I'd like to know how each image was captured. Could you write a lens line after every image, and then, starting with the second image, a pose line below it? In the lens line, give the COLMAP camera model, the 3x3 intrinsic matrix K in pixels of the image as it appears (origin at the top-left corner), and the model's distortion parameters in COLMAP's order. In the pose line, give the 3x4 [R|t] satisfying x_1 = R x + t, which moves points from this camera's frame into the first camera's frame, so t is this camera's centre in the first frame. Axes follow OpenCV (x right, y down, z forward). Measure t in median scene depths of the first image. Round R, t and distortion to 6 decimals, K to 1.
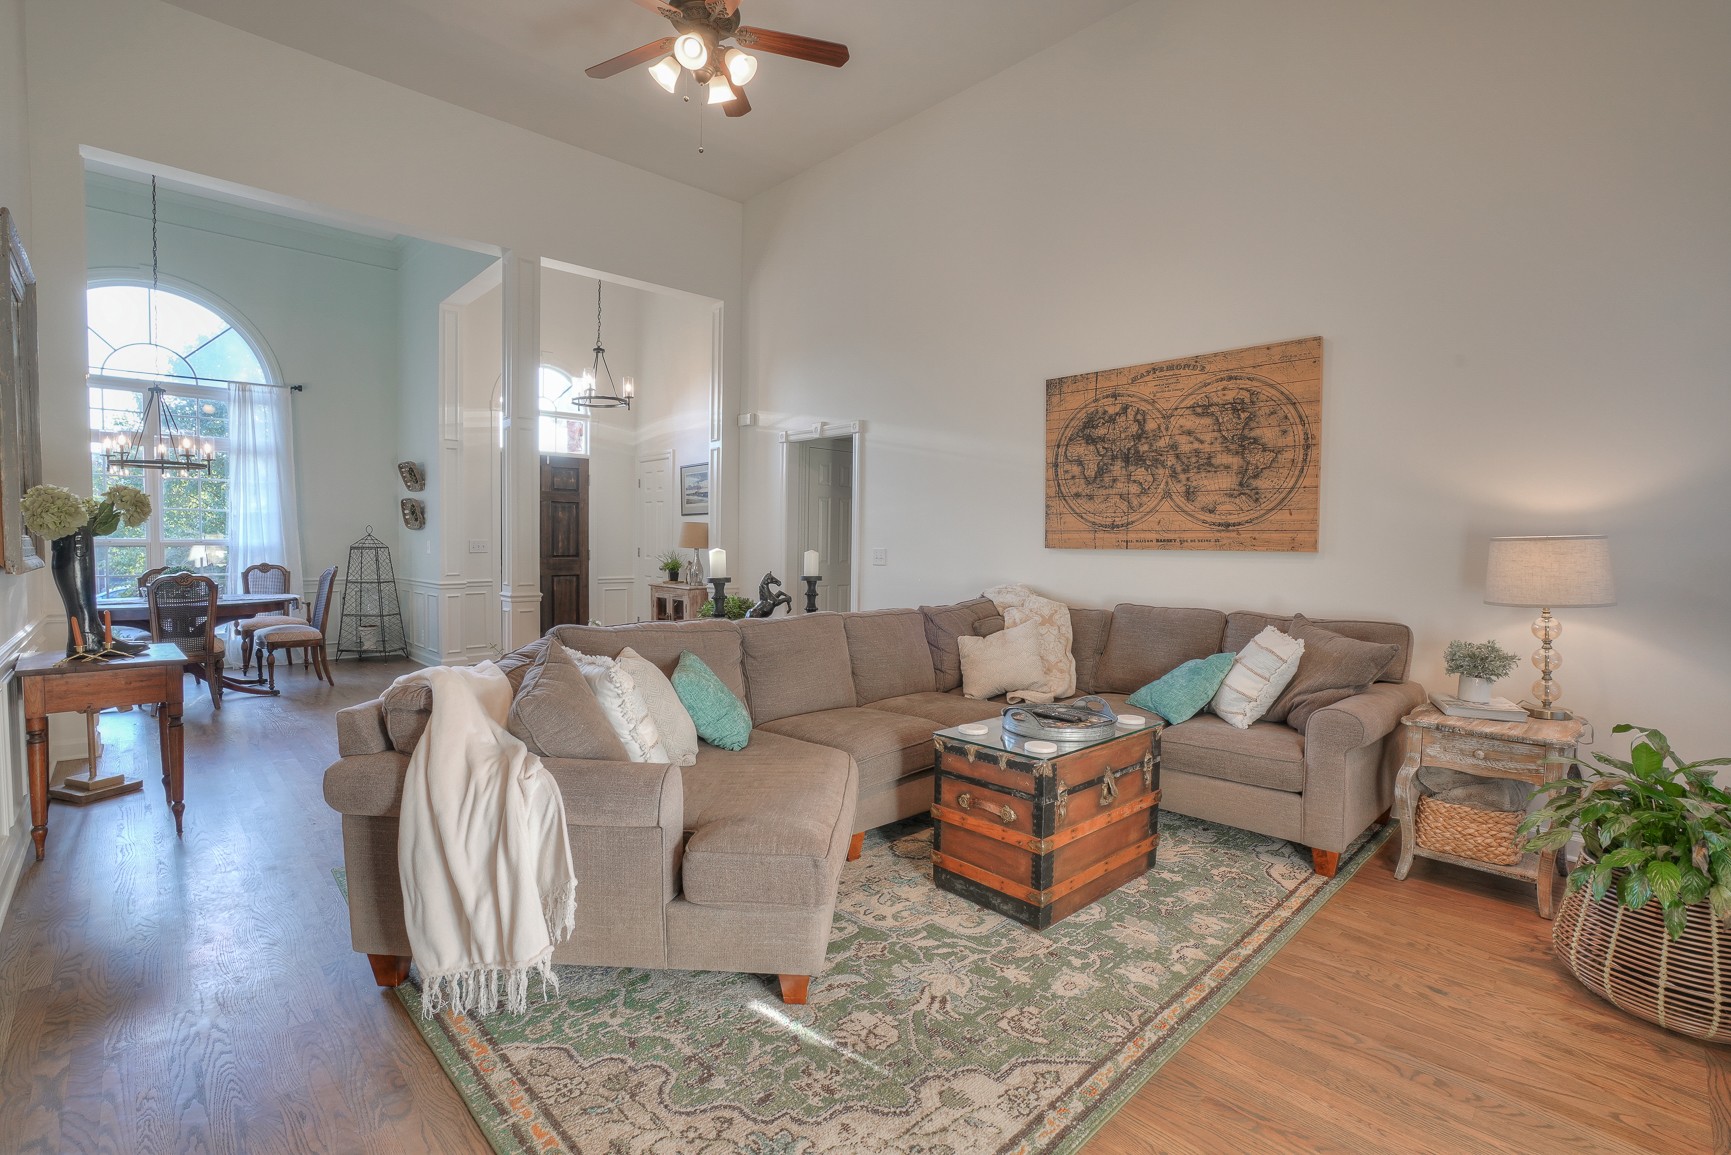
lens RADIAL K [[792.1, 0, 856.5], [0, 792.1, 572.0], [0, 0, 1]] dist [-0.054416, 0.014085]
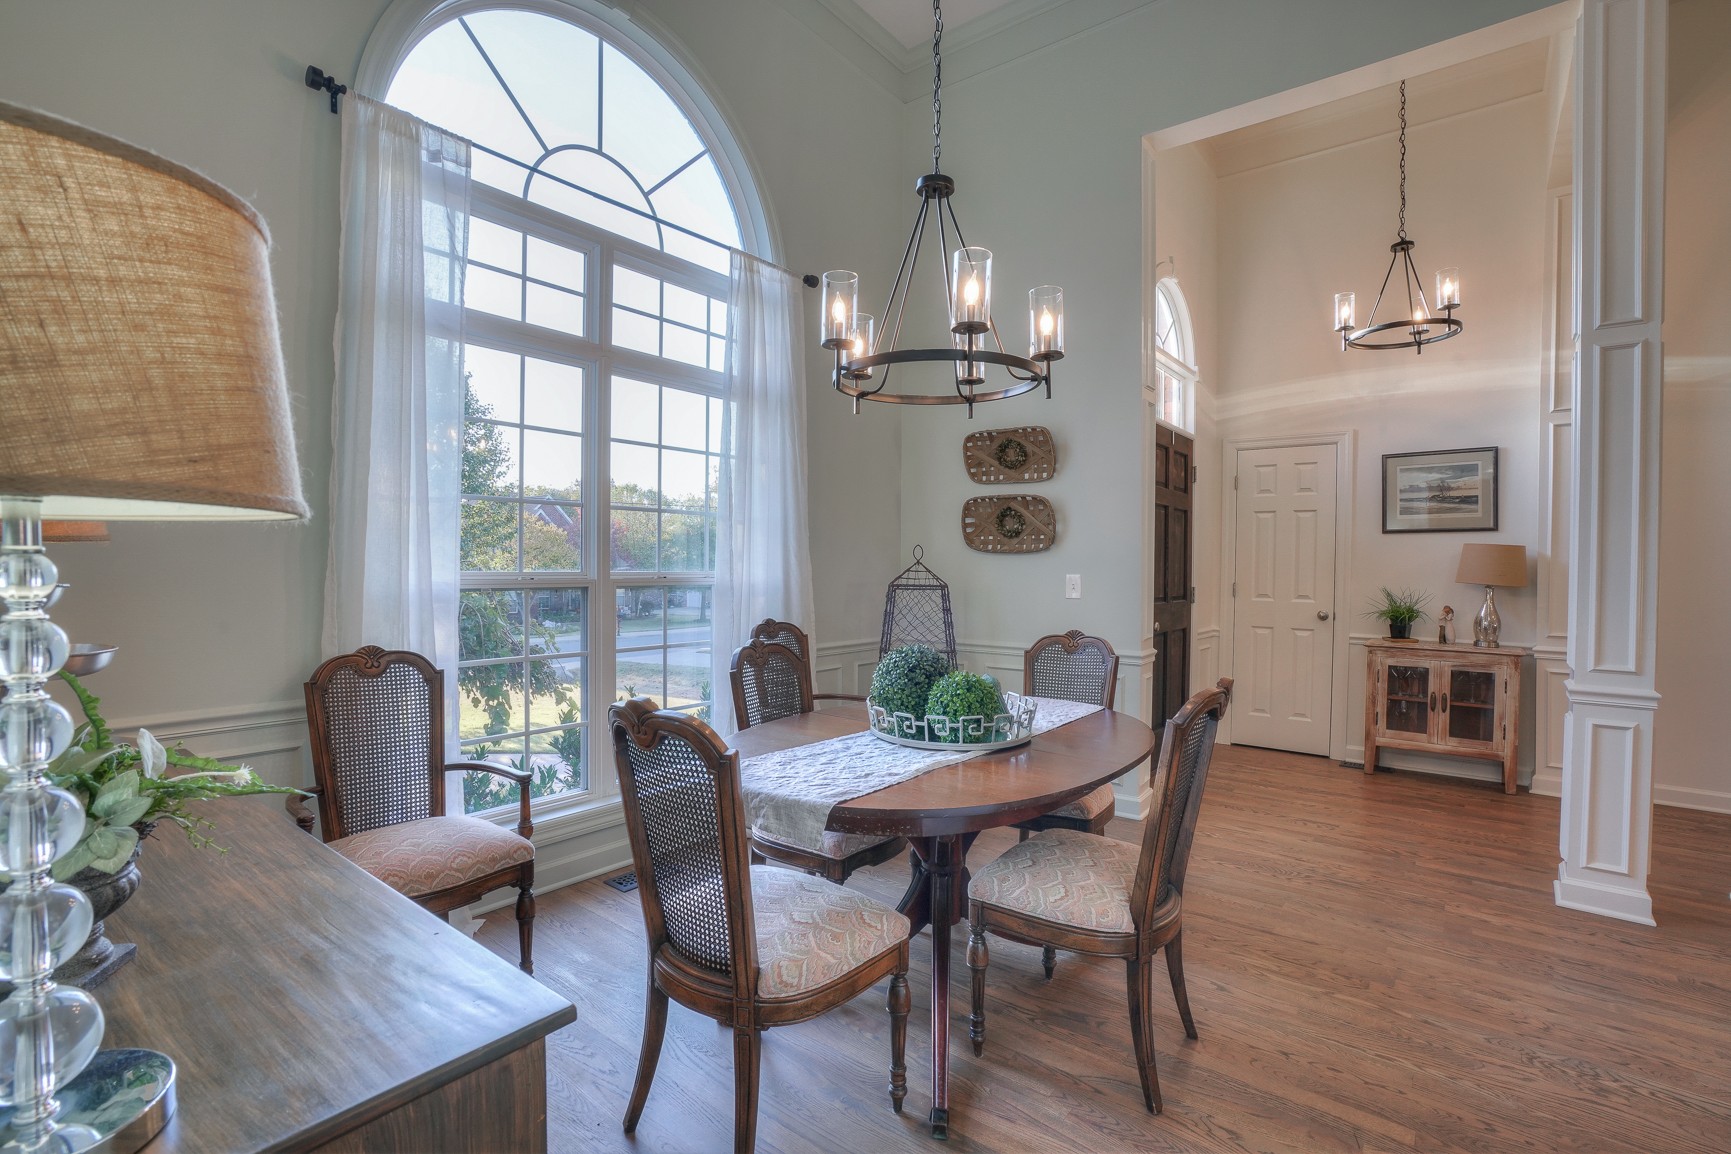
lens RADIAL K [[792.1, 0, 857.0], [0, 792.1, 571.8], [0, 0, 1]] dist [-0.054416, 0.014085]
pose [[0.991207, -0.001549, 0.132313, -1.254397], [0.004625, 0.999726, -0.022949, -0.048139], [-0.132241, 0.023359, 0.990942, 0.777537]]
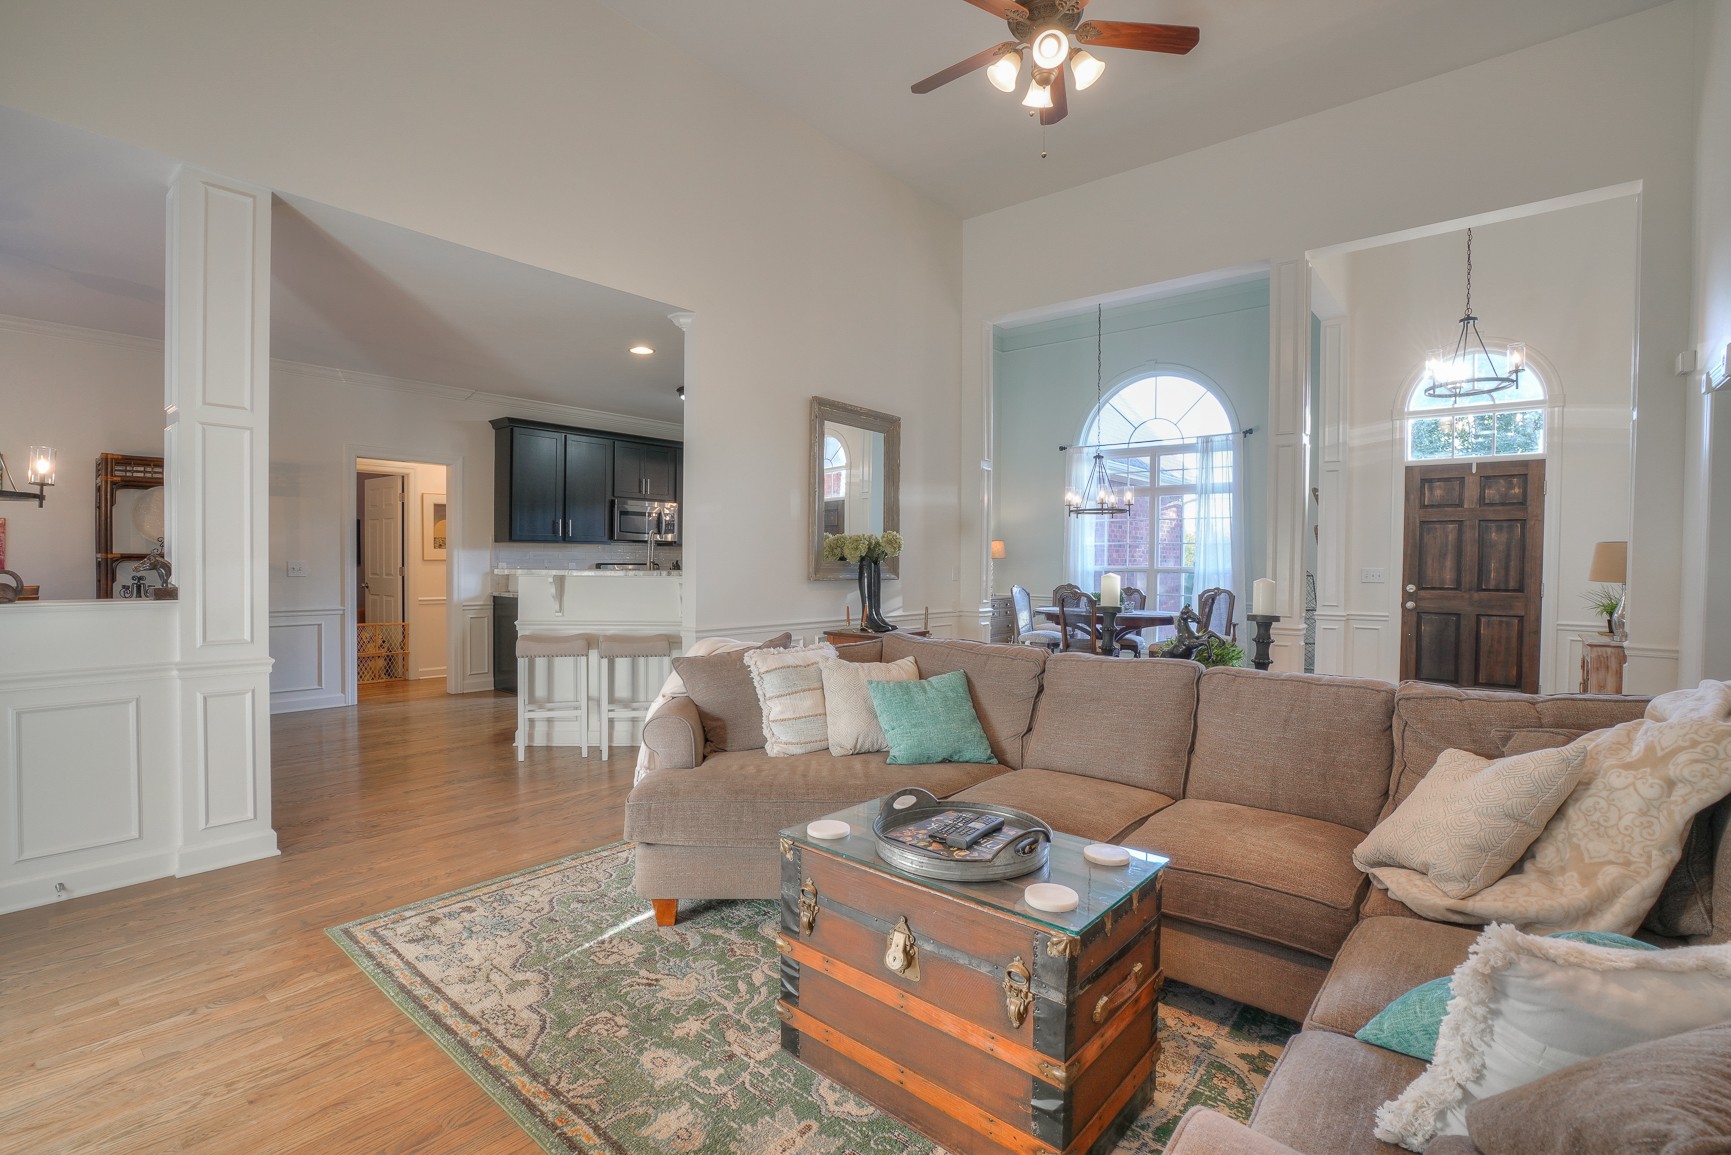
lens RADIAL K [[792.1, 0, 855.3], [0, 792.1, 574.5], [0, 0, 1]] dist [-0.054416, 0.014085]
pose [[0.106116, 0.009050, -0.994313, 0.562365], [-0.047015, 0.998886, 0.004074, -0.016110], [0.993242, 0.046316, 0.106423, 0.531600]]
